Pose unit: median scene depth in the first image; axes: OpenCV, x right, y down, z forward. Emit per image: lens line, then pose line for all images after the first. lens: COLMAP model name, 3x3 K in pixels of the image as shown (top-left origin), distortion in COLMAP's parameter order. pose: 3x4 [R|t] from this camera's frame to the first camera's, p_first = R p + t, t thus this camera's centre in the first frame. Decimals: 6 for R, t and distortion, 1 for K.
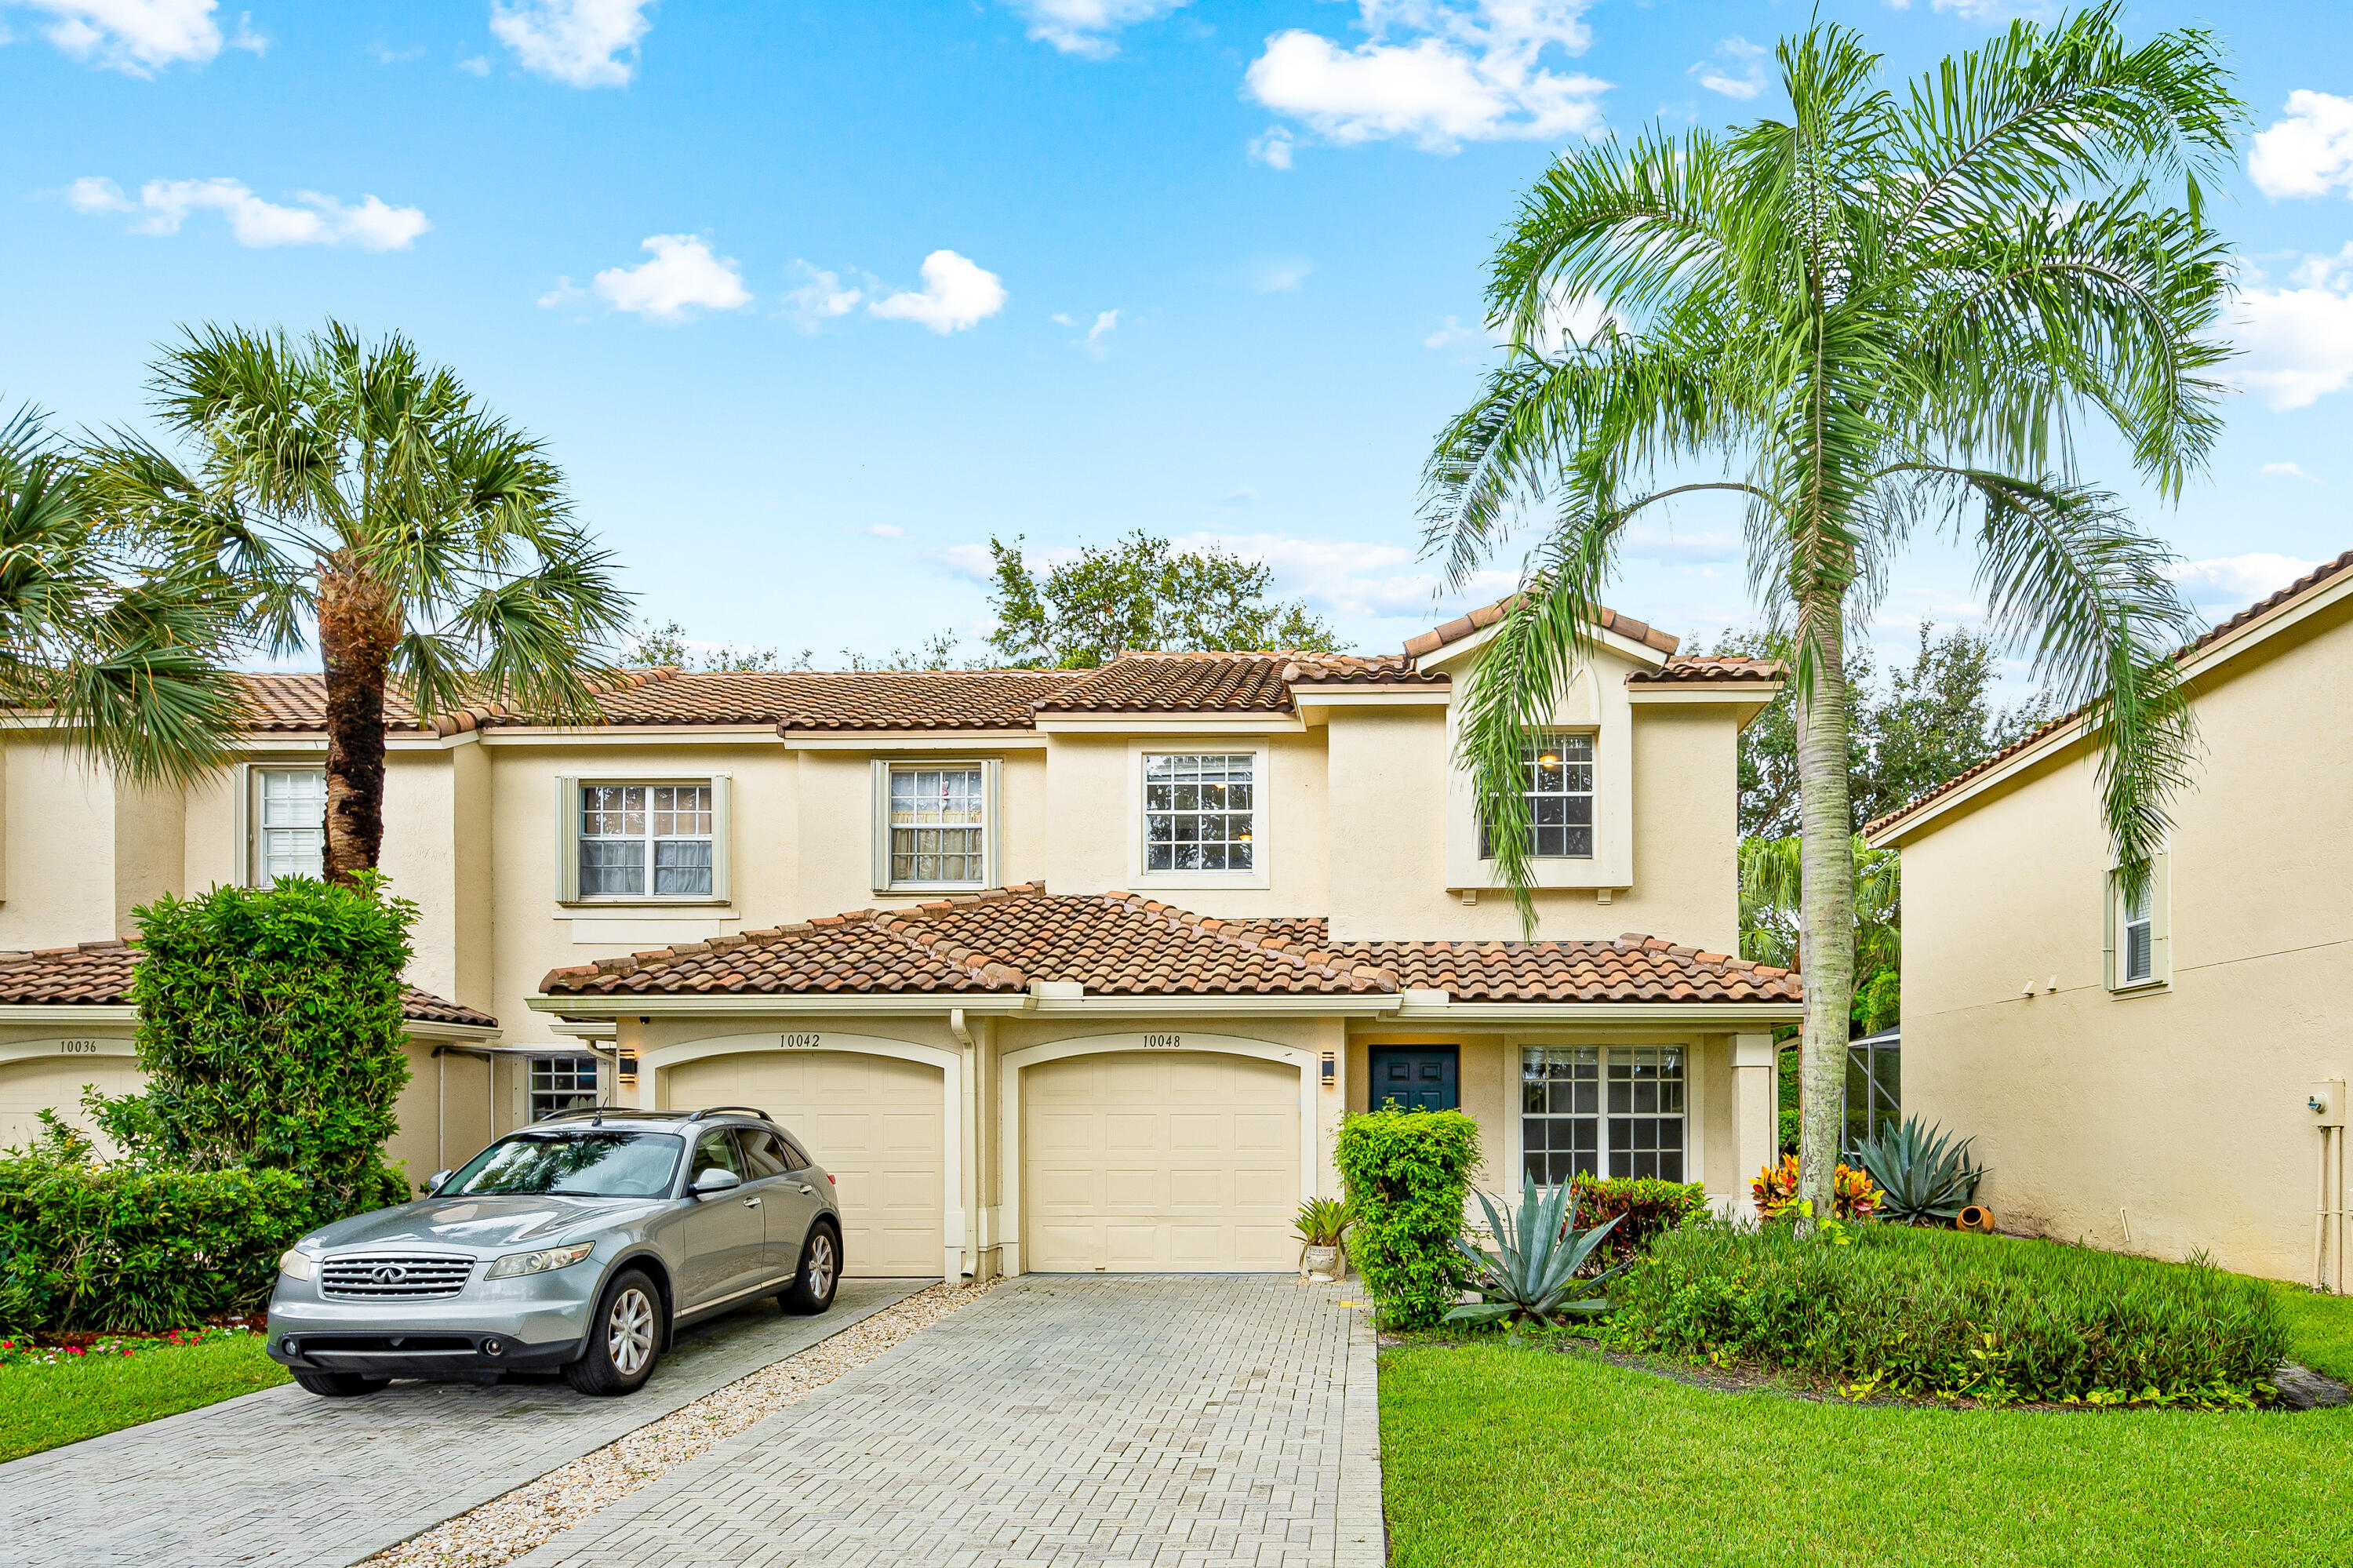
lens RADIAL K [[1069.8, 0, 1164.8], [0, 1069.8, 808.5], [0, 0, 1]] dist [-0.002504, -0.000213]
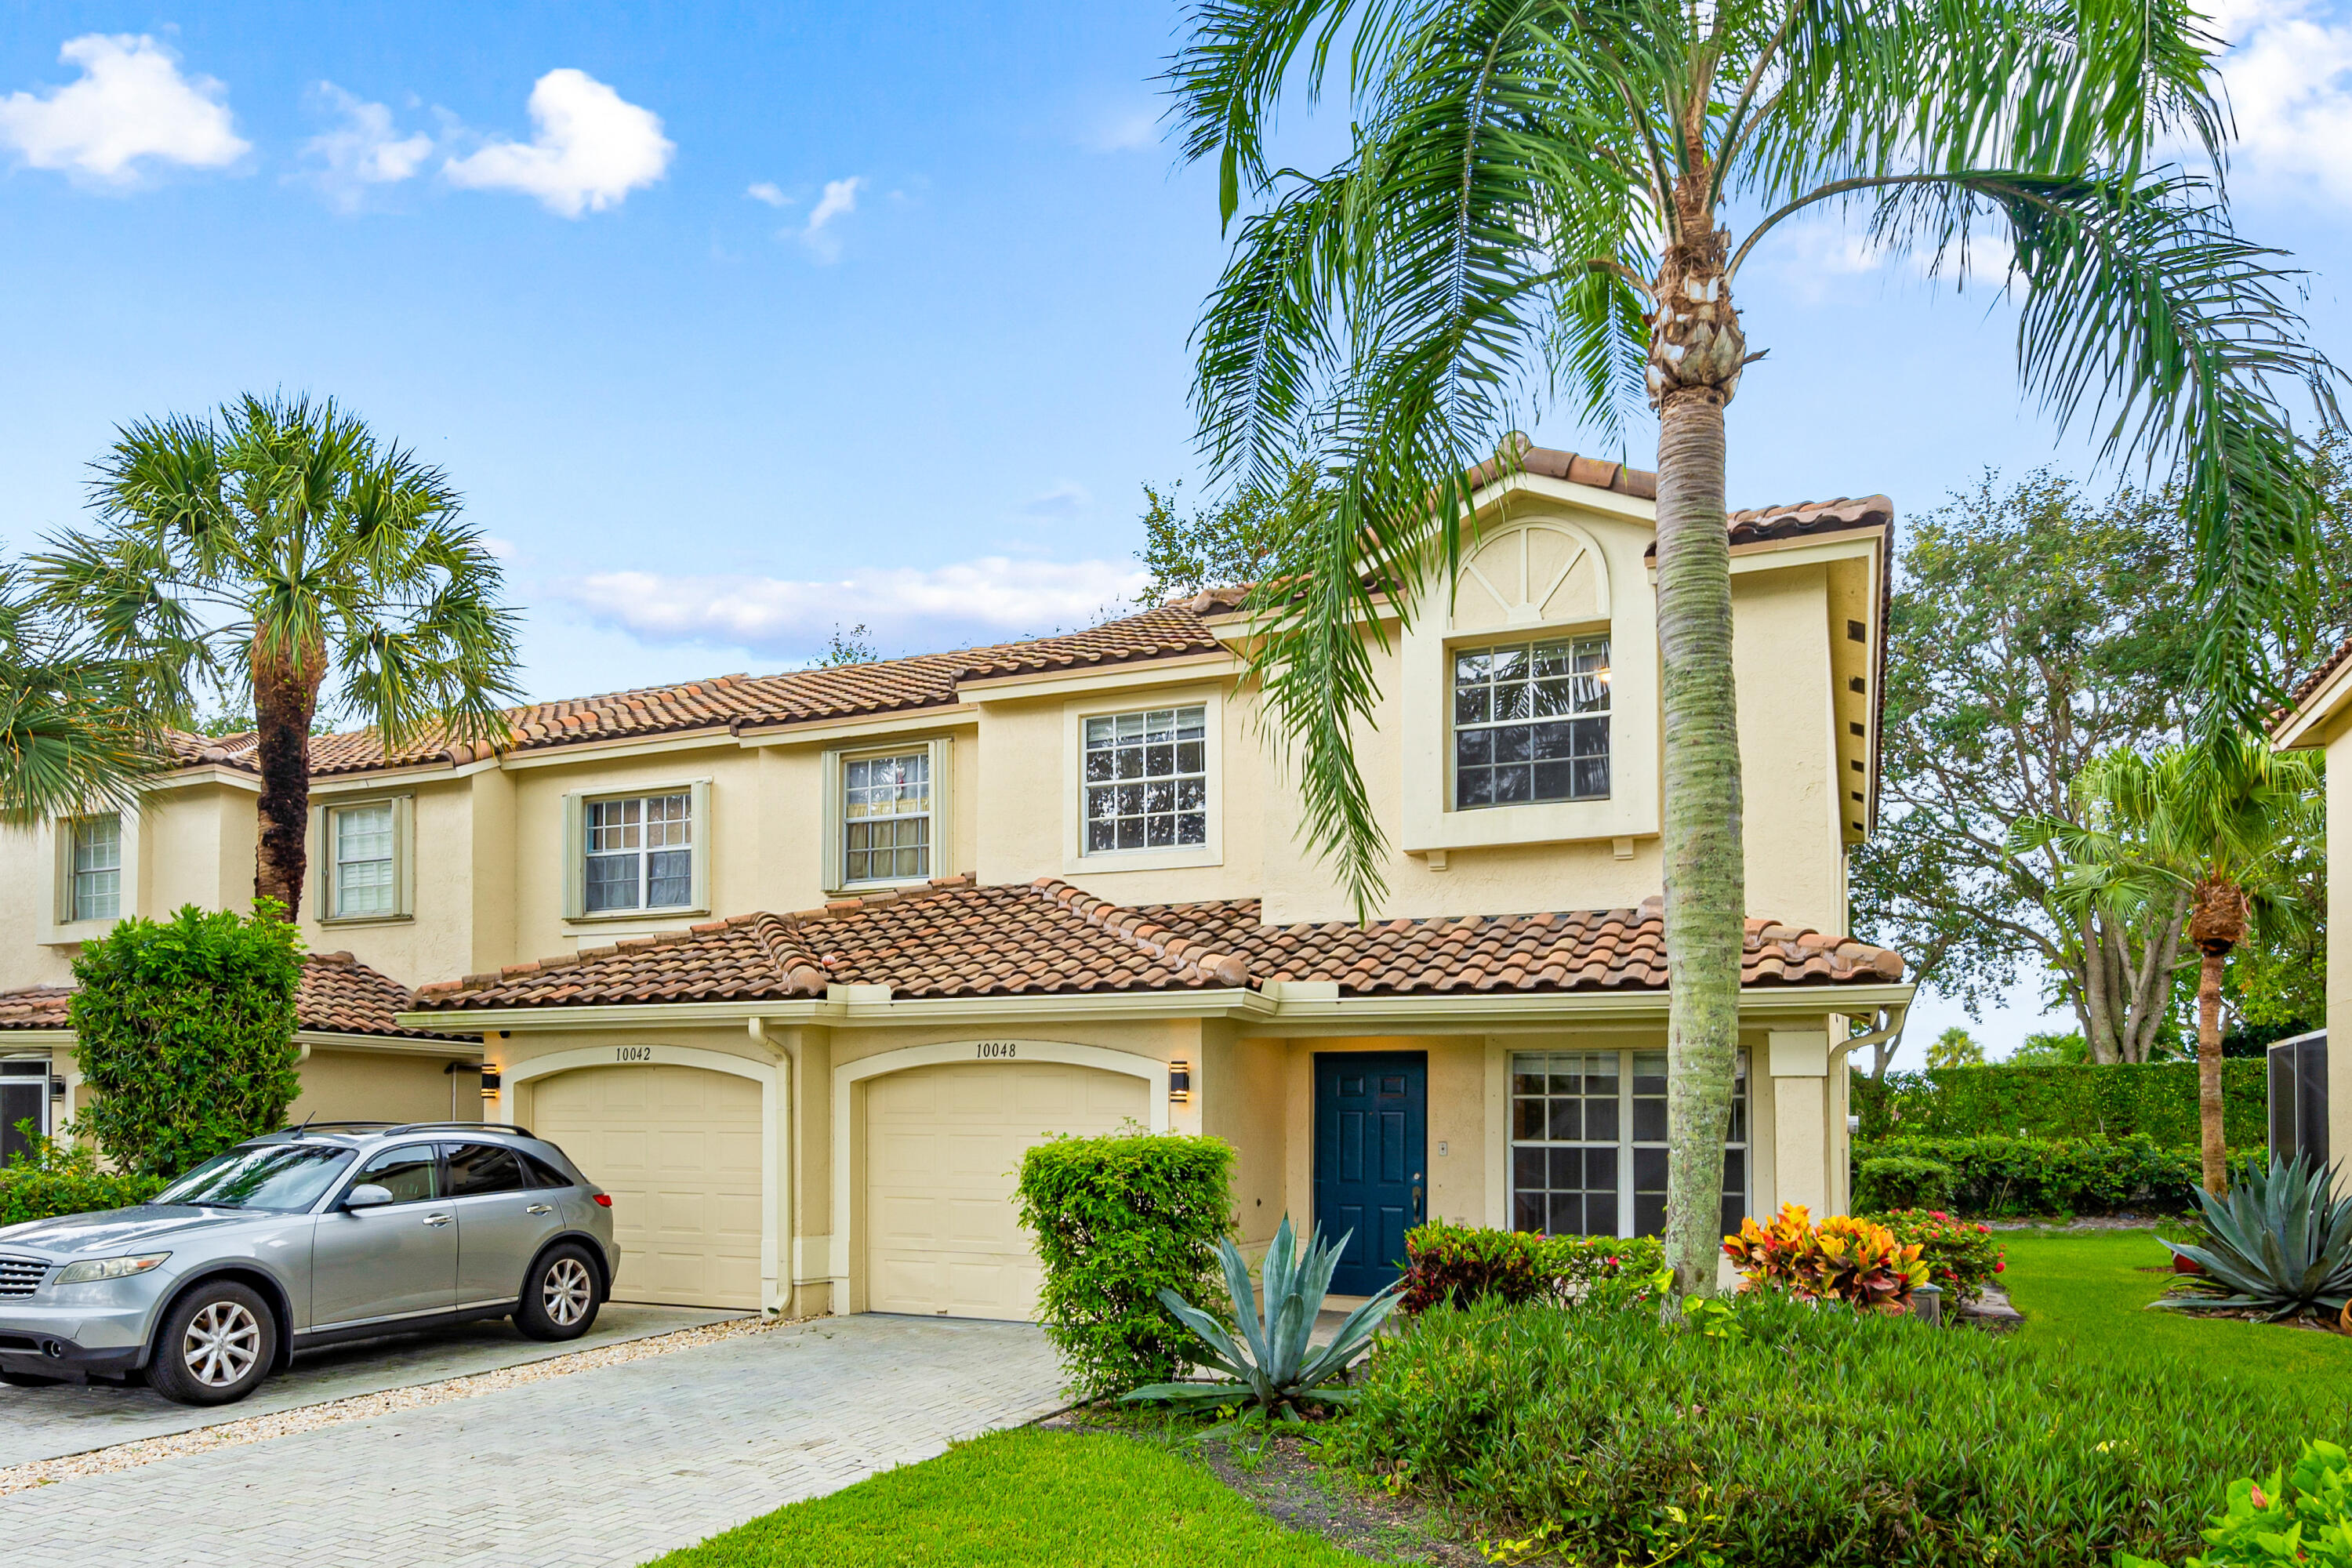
lens RADIAL K [[1210.2, 0, 1176.0], [0, 1210.2, 784.0], [0, 0, 1]] dist [-0.003000, -0.000604]
pose [[0.946304, -0.080282, -0.313150, 0.398448], [0.078759, 0.996740, -0.017532, 0.029033], [0.313536, -0.008073, 0.949542, 0.109927]]
